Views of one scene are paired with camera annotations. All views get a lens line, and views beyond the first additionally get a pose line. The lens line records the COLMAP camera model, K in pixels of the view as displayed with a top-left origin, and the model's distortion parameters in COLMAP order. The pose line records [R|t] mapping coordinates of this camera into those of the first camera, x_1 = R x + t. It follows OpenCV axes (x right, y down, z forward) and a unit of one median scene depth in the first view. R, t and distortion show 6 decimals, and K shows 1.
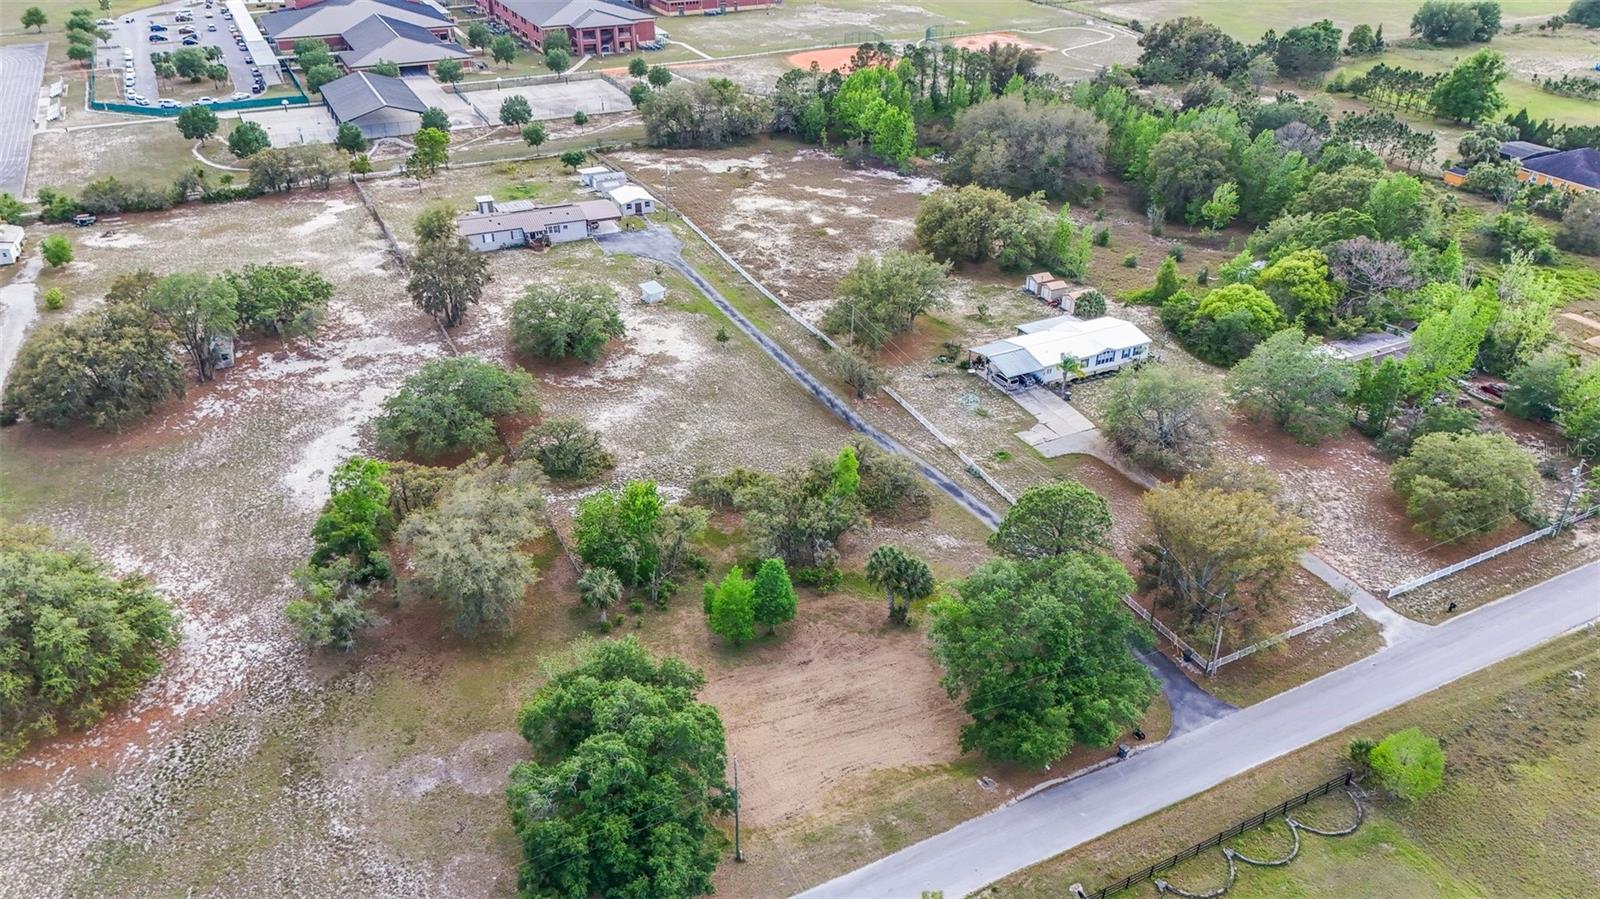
lens RADIAL K [[1191.8, 0, 794.1], [0, 1191.8, 427.3], [0, 0, 1]] dist [0.082279, -0.089471]
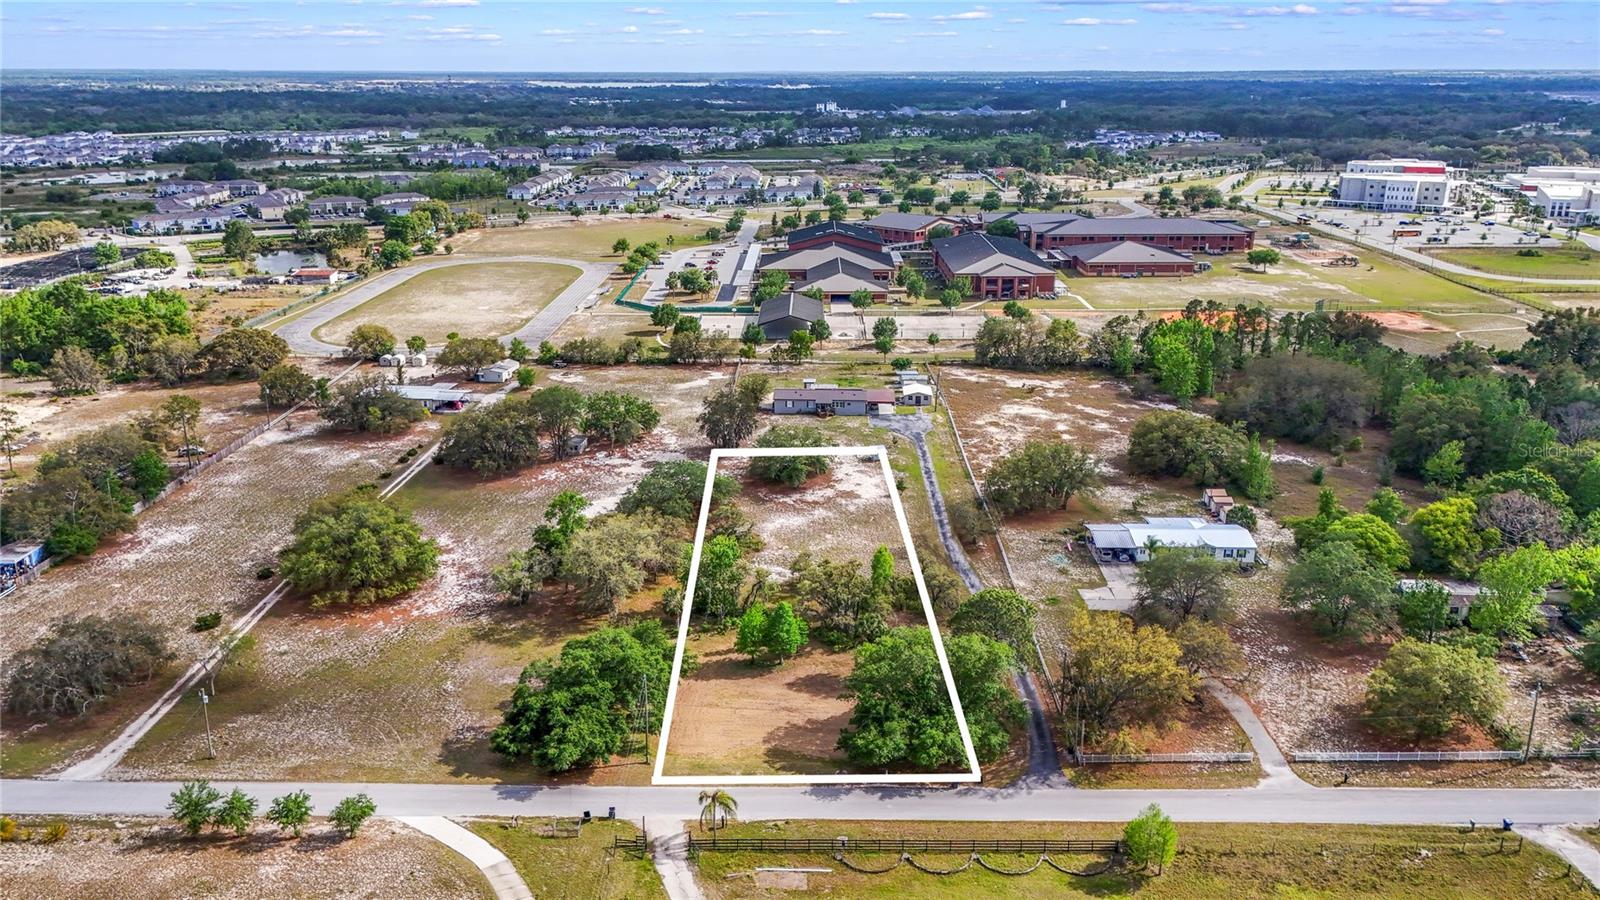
lens RADIAL K [[1191.8, 0, 794.1], [0, 1191.8, 427.8], [0, 0, 1]] dist [0.082279, -0.089471]
pose [[0.888013, 0.127406, -0.441815, 0.334223], [-0.219642, 0.961672, -0.164146, 0.081970], [0.403968, 0.242805, 0.881961, -0.141531]]
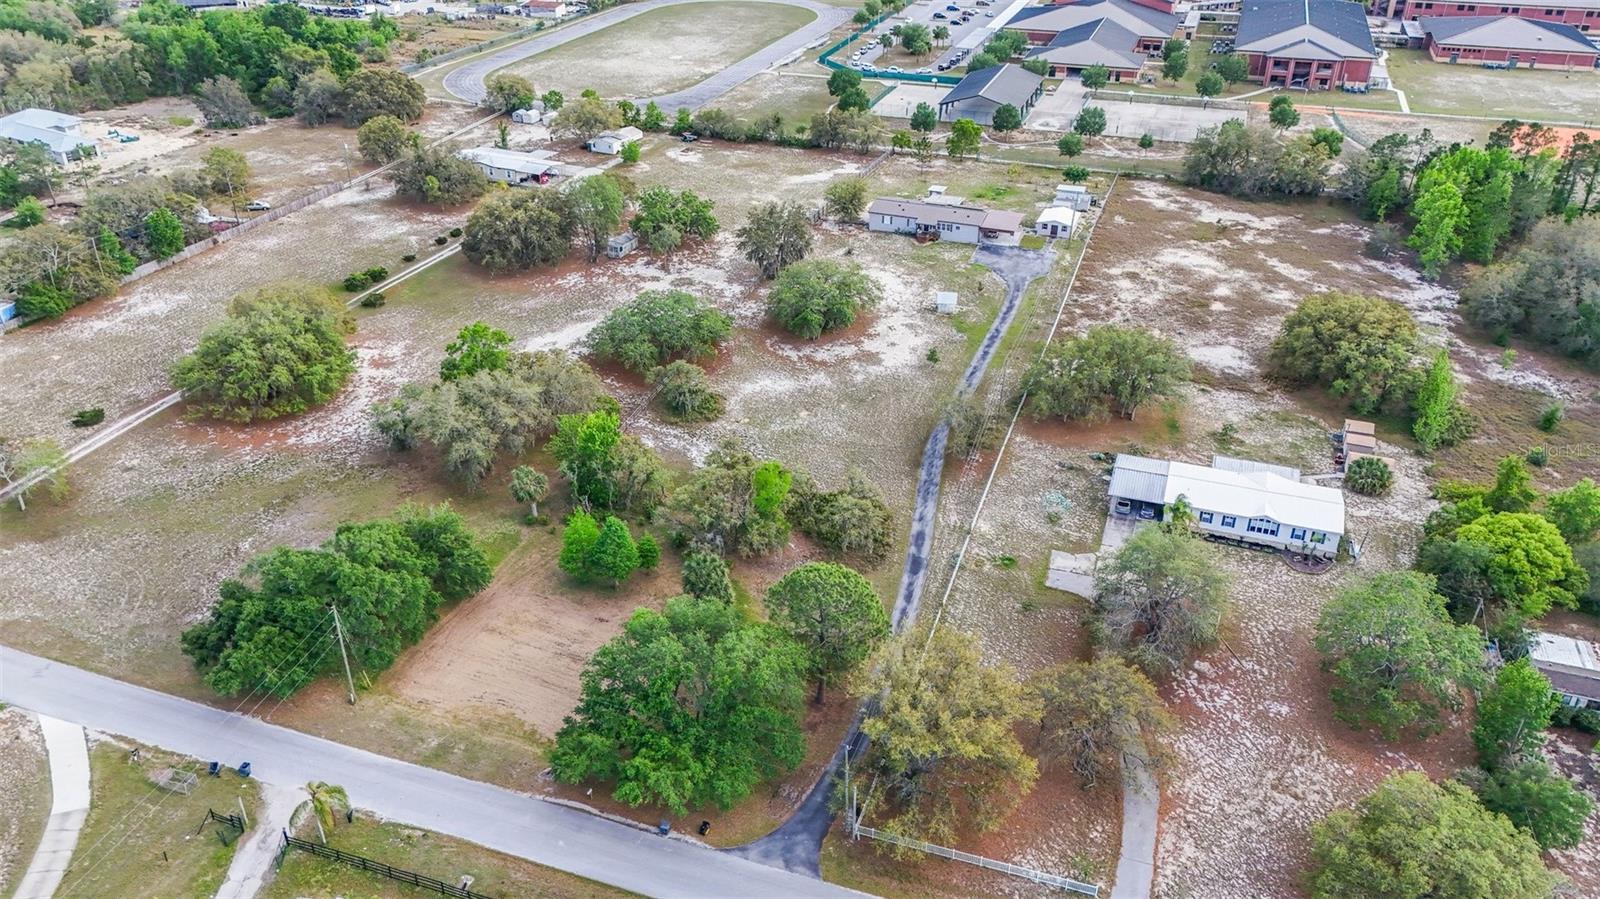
lens RADIAL K [[1170.1, 0, 796.5], [0, 1170.1, 450.3], [0, 0, 1]] dist [0.065295, -0.060295]
pose [[0.690245, 0.358971, -0.628253, 0.431968], [-0.349202, 0.925717, 0.145277, -0.091952], [0.633735, 0.119110, 0.764325, 0.172406]]
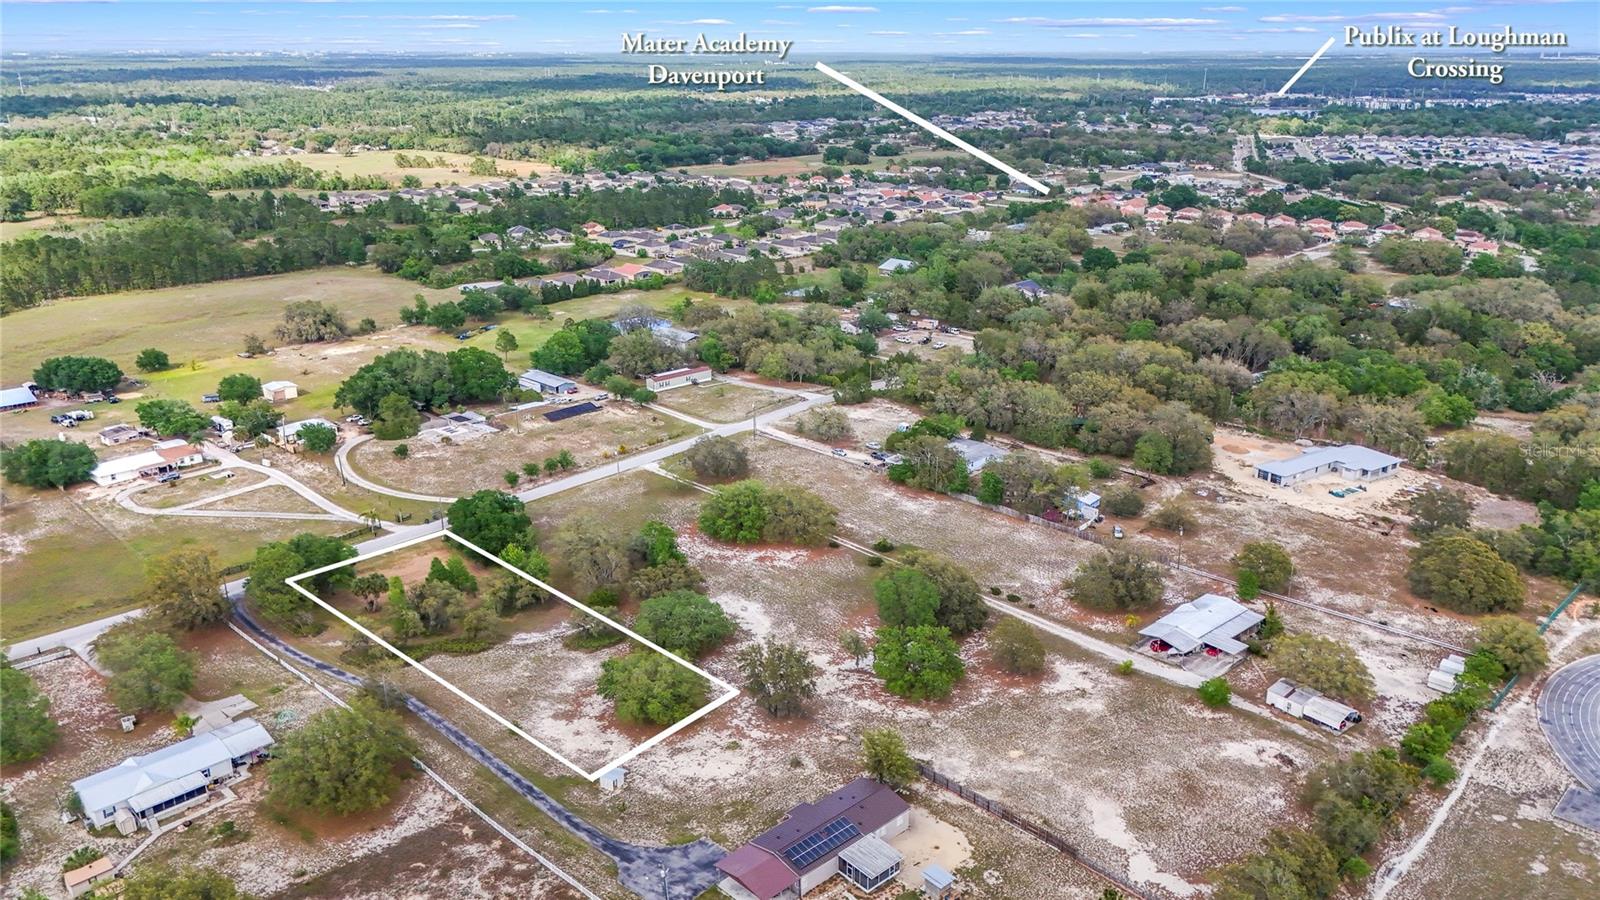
lens RADIAL K [[1191.8, 0, 794.1], [0, 1191.8, 427.8], [0, 0, 1]] dist [0.082279, -0.089471]
pose [[-0.946606, 0.094133, -0.308346, 0.009139], [-0.159934, 0.693327, 0.702651, -0.925449], [0.279927, 0.714449, -0.641252, 1.364483]]
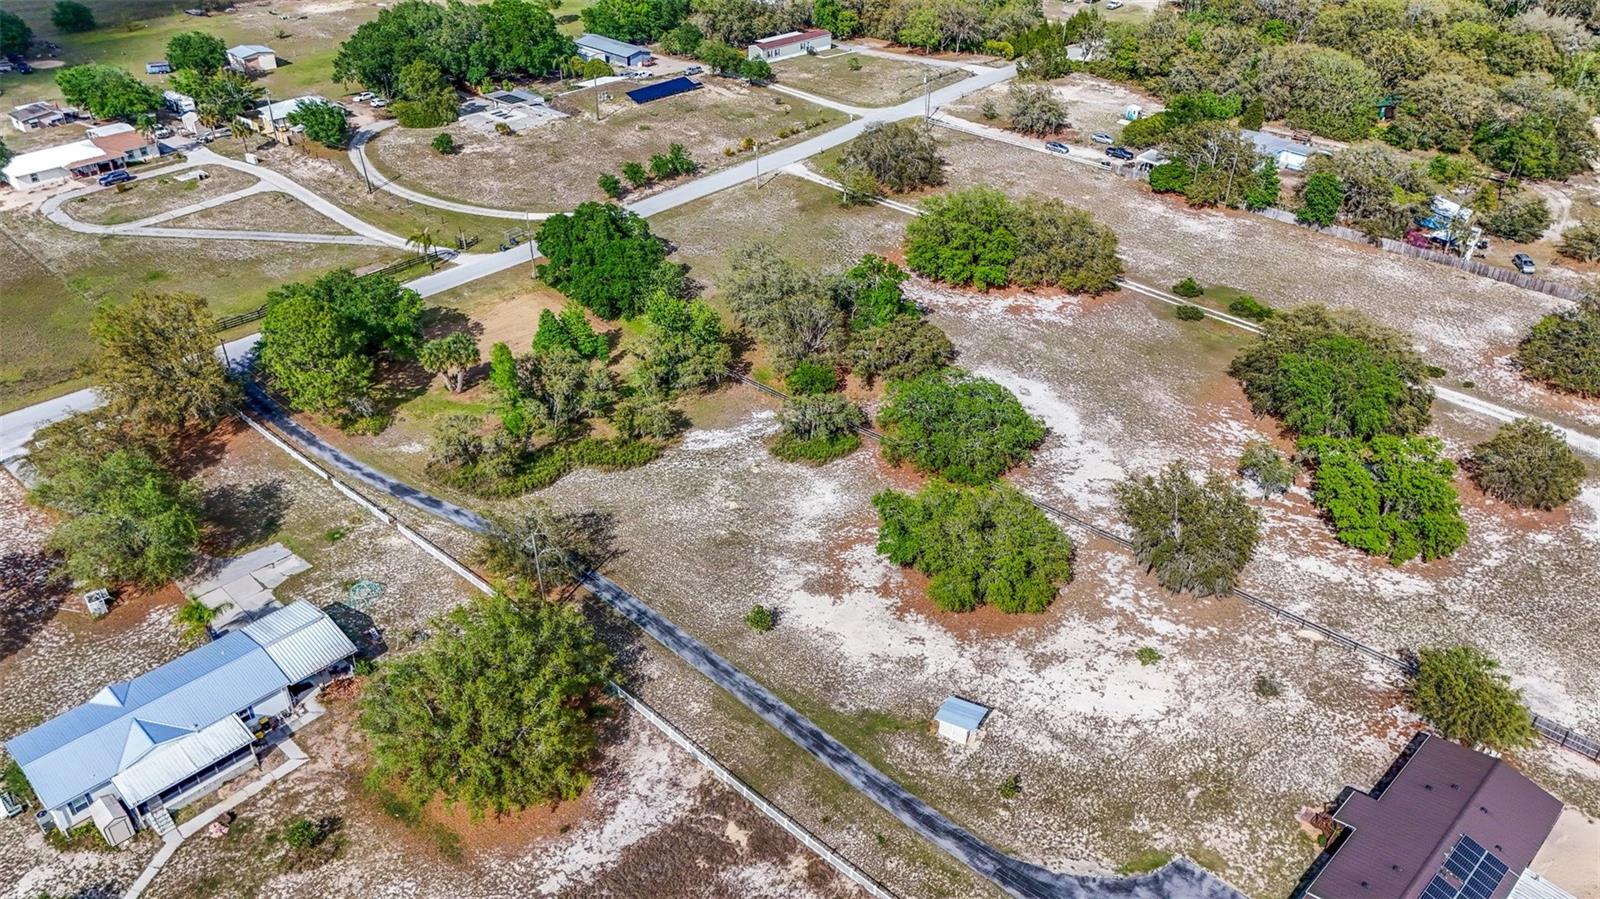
lens RADIAL K [[1191.8, 0, 794.1], [0, 1191.8, 427.3], [0, 0, 1]] dist [0.082279, -0.089471]
pose [[-0.940013, 0.168182, -0.296801, 0.082124], [-0.176825, 0.503816, 0.845519, -0.582649], [0.291735, 0.847280, -0.443855, 1.044377]]
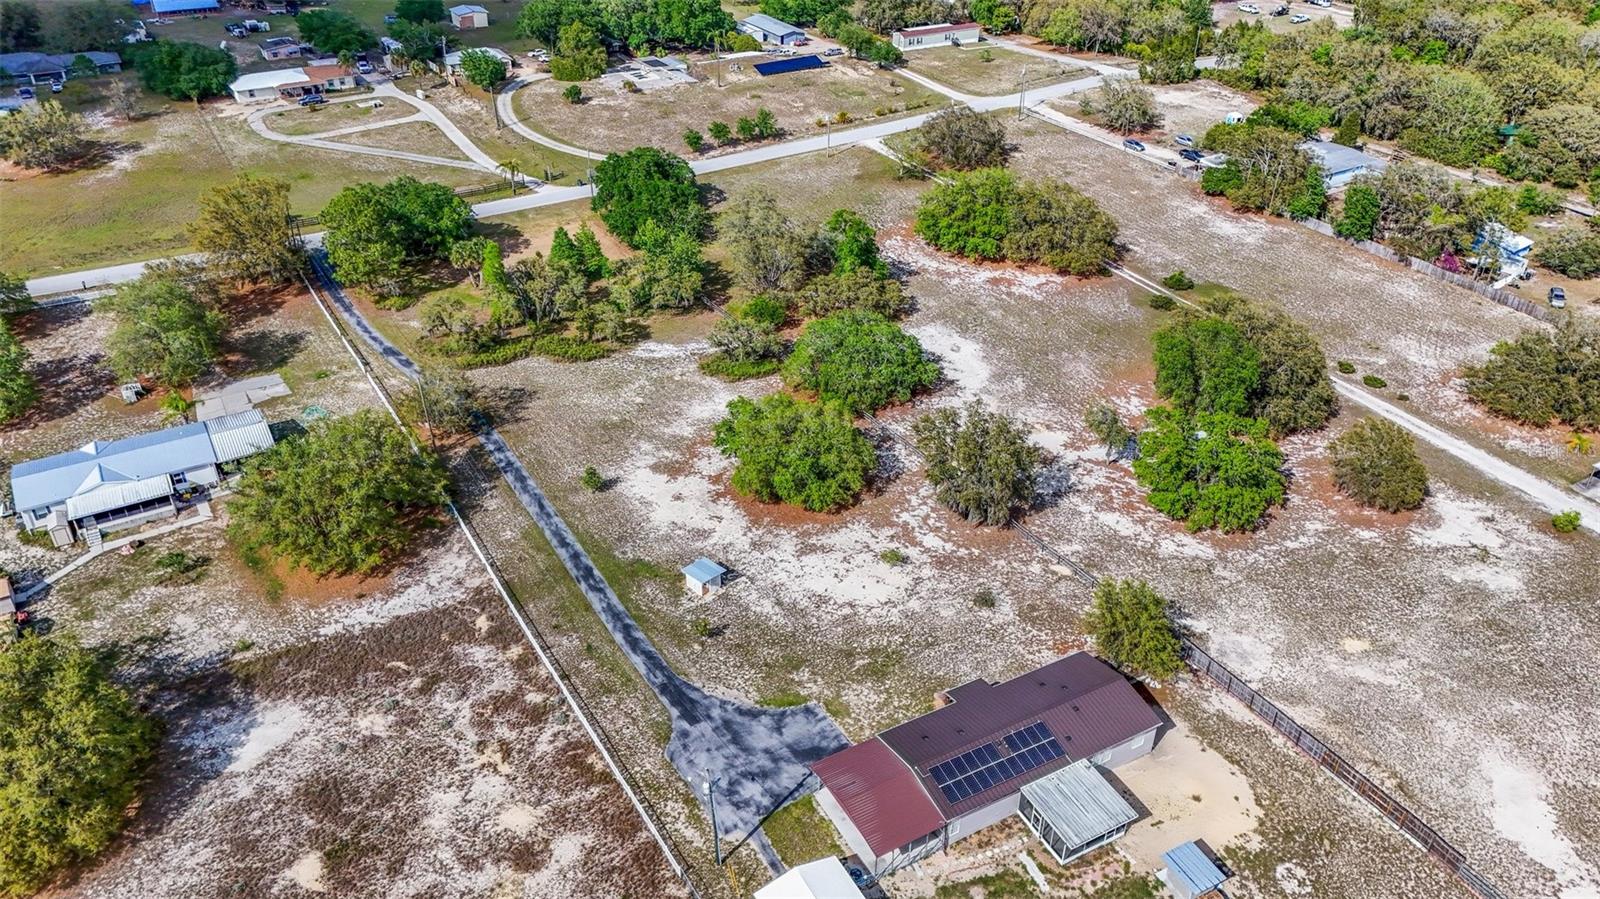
lens RADIAL K [[1191.8, 0, 794.1], [0, 1191.8, 427.3], [0, 0, 1]] dist [0.082279, -0.089471]
pose [[-0.996981, 0.027240, -0.072711, -0.115892], [-0.049898, 0.492706, 0.868764, -0.654097], [0.059490, 0.869770, -0.489859, 1.171137]]
